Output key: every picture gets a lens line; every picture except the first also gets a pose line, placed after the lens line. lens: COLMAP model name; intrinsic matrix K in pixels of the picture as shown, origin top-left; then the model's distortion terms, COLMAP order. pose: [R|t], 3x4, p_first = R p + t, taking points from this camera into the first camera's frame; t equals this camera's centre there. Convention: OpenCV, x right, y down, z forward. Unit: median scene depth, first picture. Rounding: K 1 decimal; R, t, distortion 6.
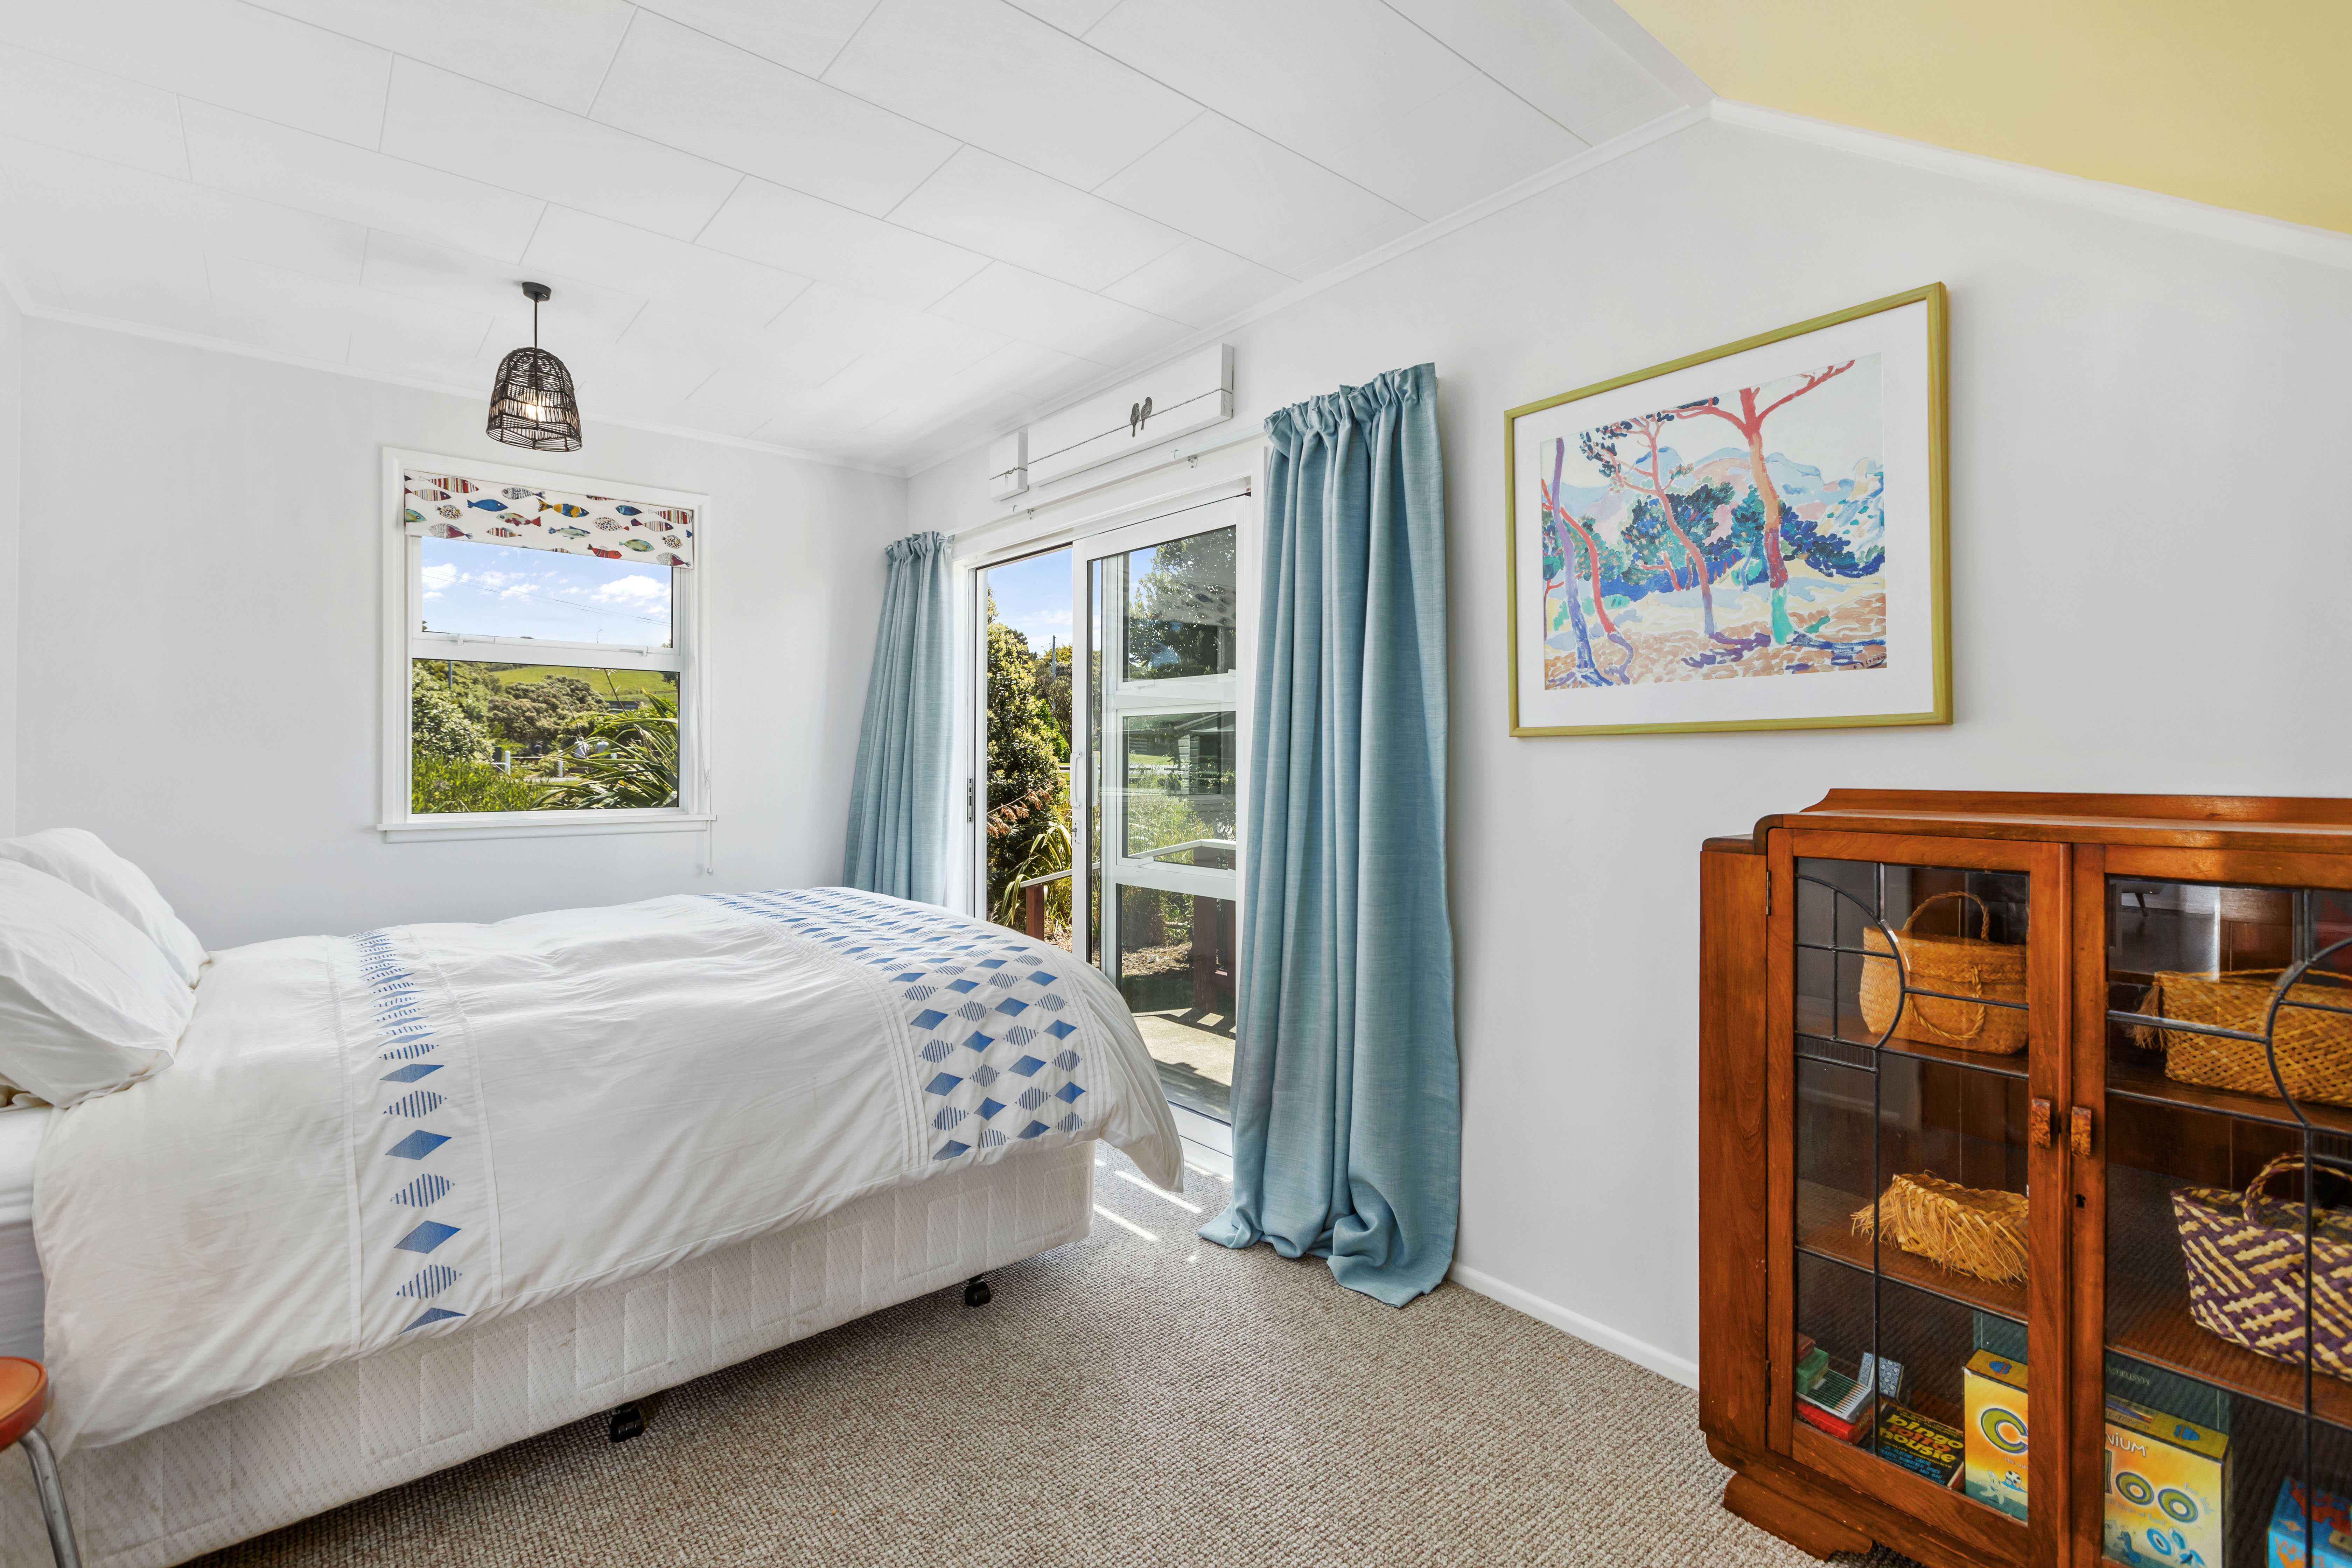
lens RADIAL K [[1083.7, 0, 1179.0], [0, 1083.7, 752.7], [0, 0, 1]] dist [0.019757, -0.008136]
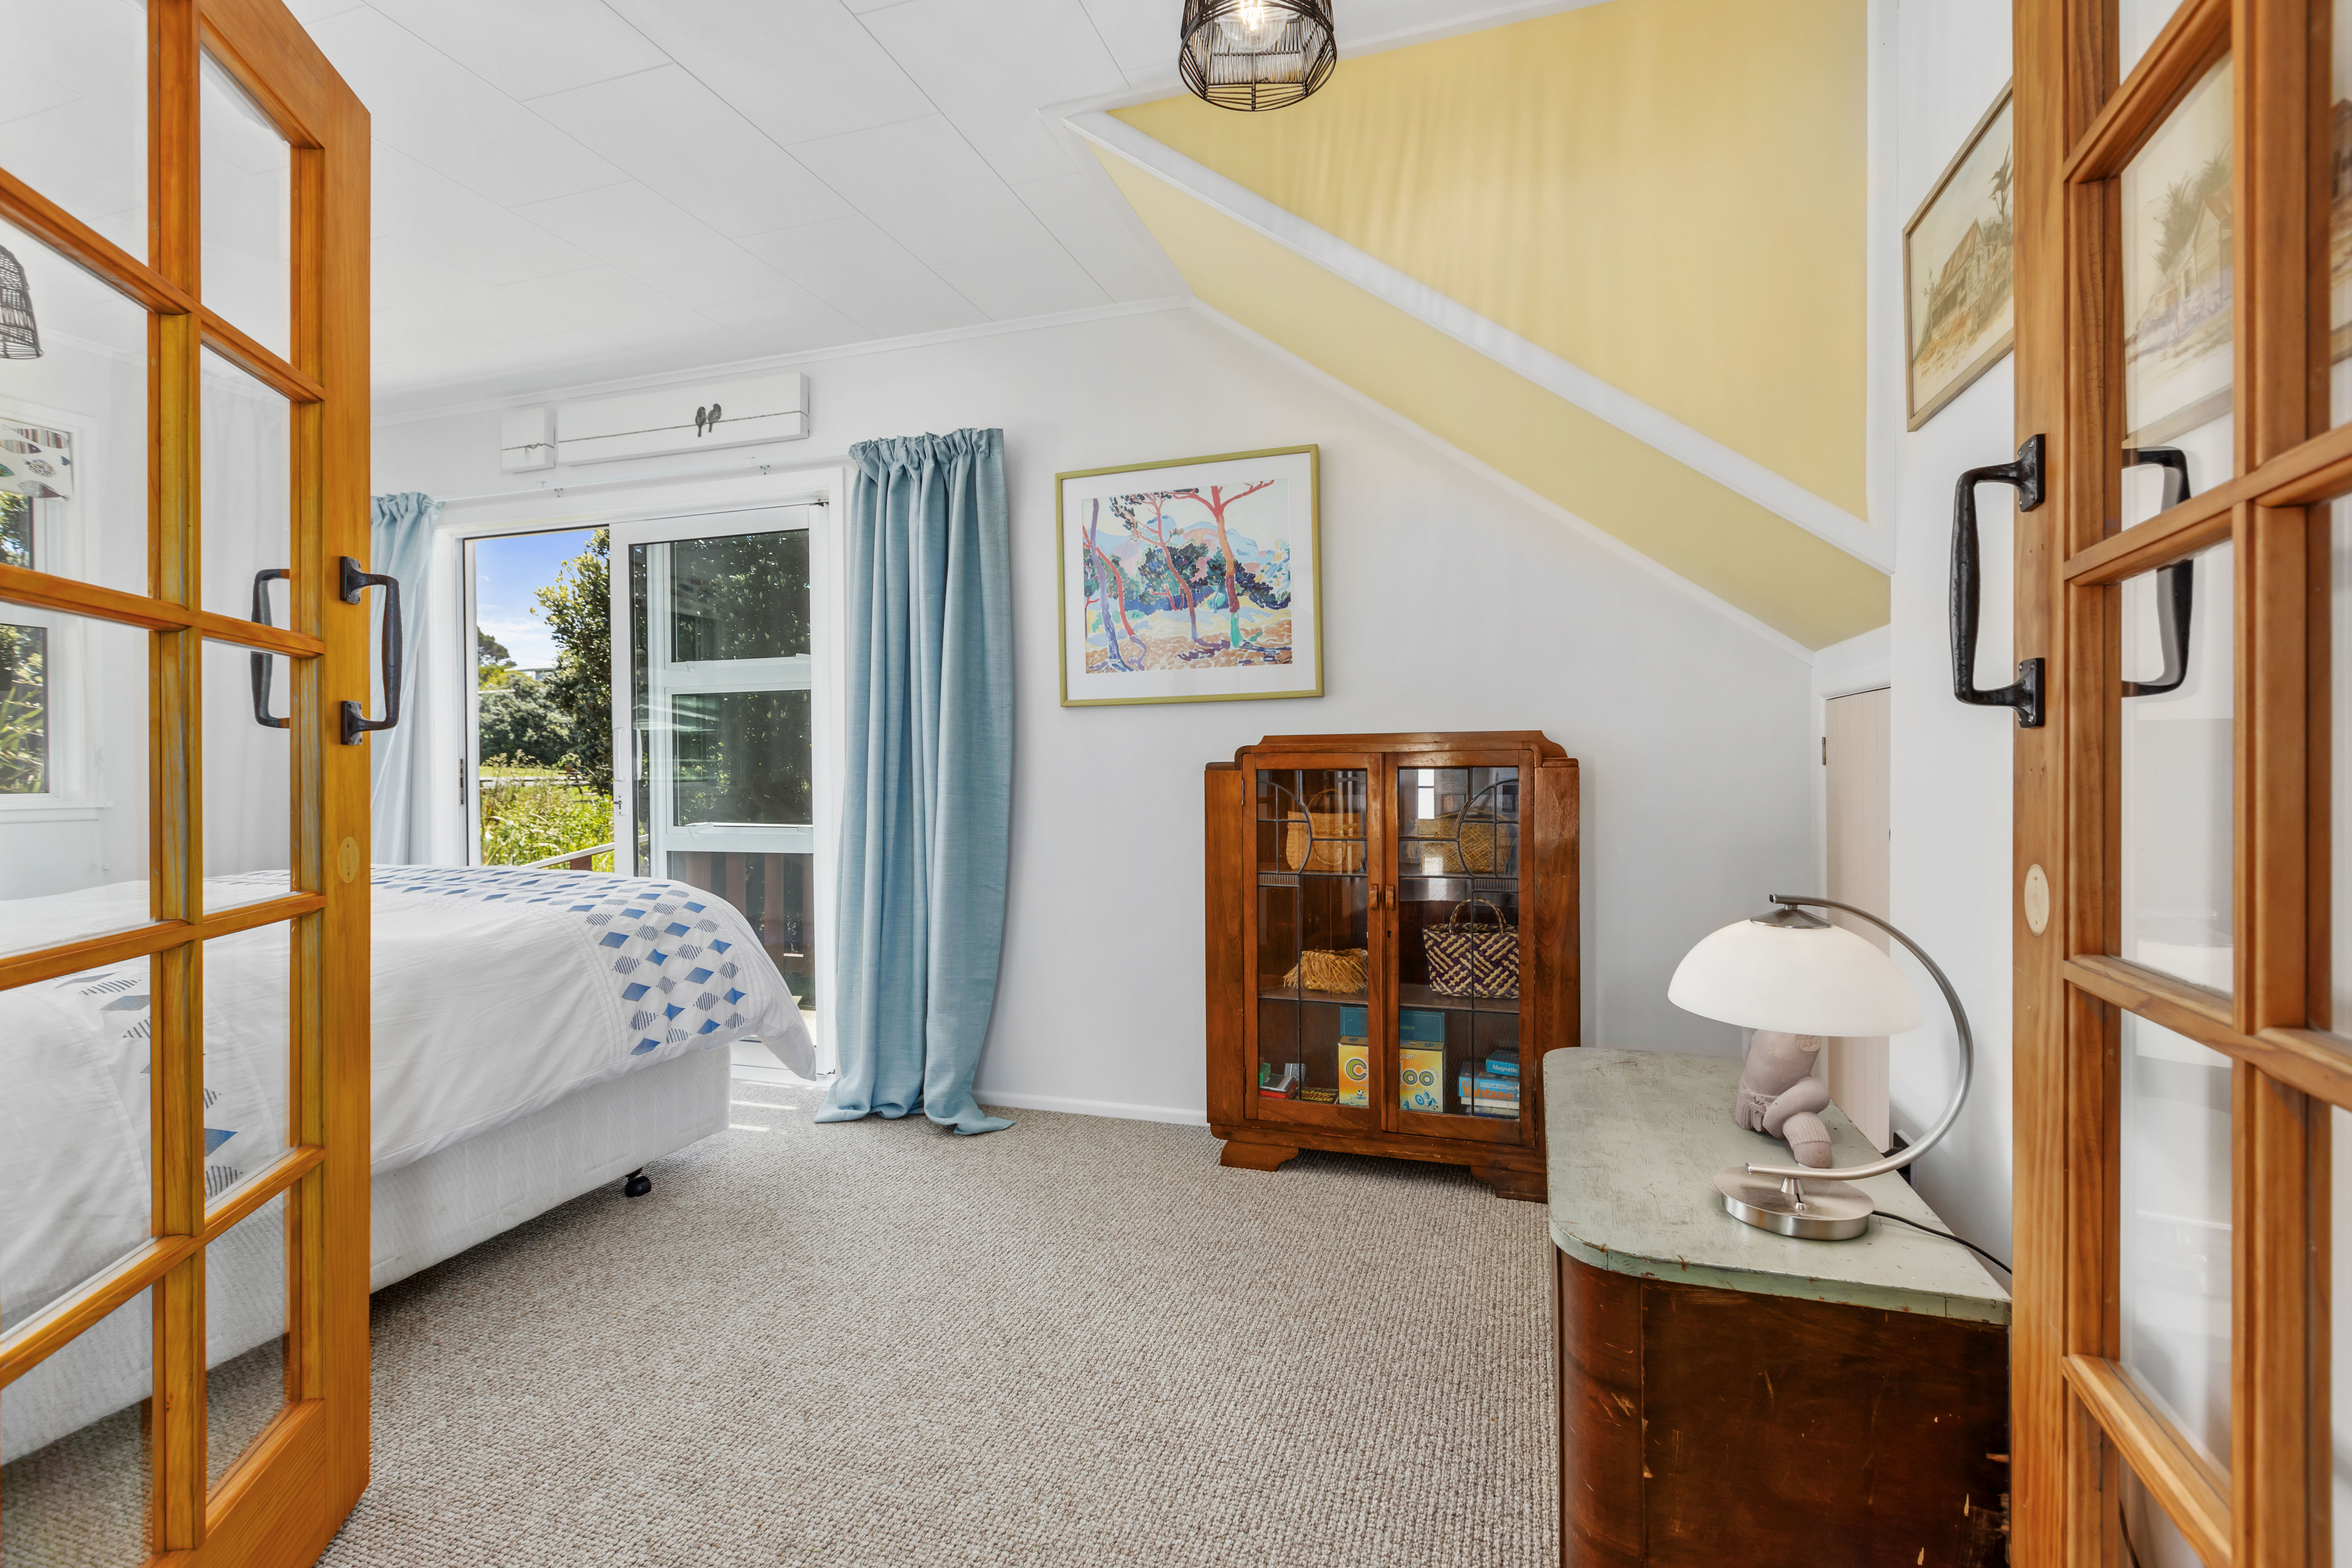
lens RADIAL K [[1074.1, 0, 1182.5], [0, 1074.1, 753.3], [0, 0, 1]] dist [0.000527, 0.009659]
pose [[0.851653, -0.002418, 0.524101, -0.313753], [0.006188, 0.999966, -0.005442, 0.058609], [-0.524070, 0.007877, 0.851639, -0.280674]]
